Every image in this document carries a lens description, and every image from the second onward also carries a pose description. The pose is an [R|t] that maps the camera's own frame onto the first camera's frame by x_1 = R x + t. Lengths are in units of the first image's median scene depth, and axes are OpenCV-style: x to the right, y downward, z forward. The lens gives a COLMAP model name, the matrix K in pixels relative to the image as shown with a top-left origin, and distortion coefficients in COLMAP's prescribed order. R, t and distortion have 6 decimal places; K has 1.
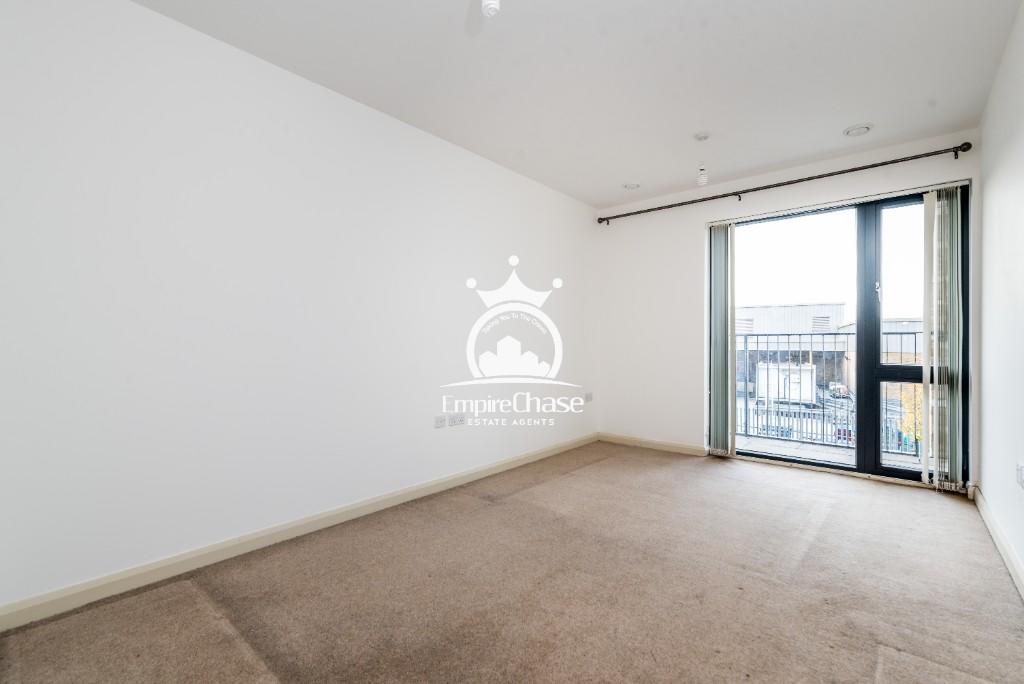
lens RADIAL K [[449.4, 0, 513.1], [0, 449.4, 337.4], [0, 0, 1]] dist [-0.000856, -0.000124]
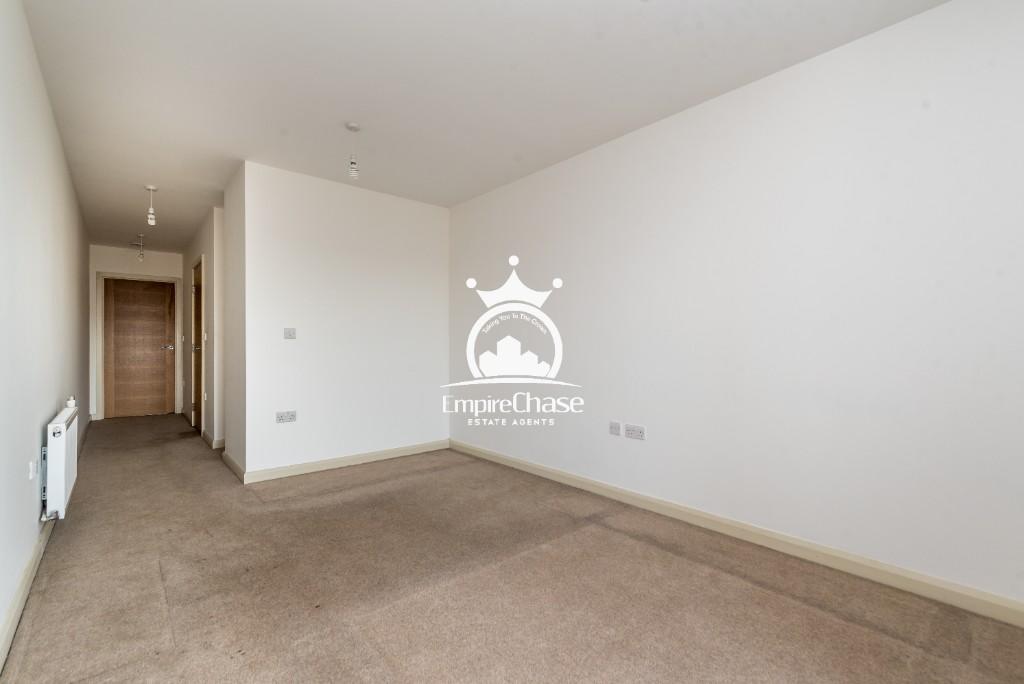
lens RADIAL K [[449.4, 0, 513.0], [0, 449.4, 345.3], [0, 0, 1]] dist [-0.000856, -0.000124]
pose [[-0.138407, -0.000649, -0.990375, 0.836643], [-0.001293, 0.999999, -0.000475, 0.008118], [0.990375, 0.001215, -0.138408, 0.918356]]
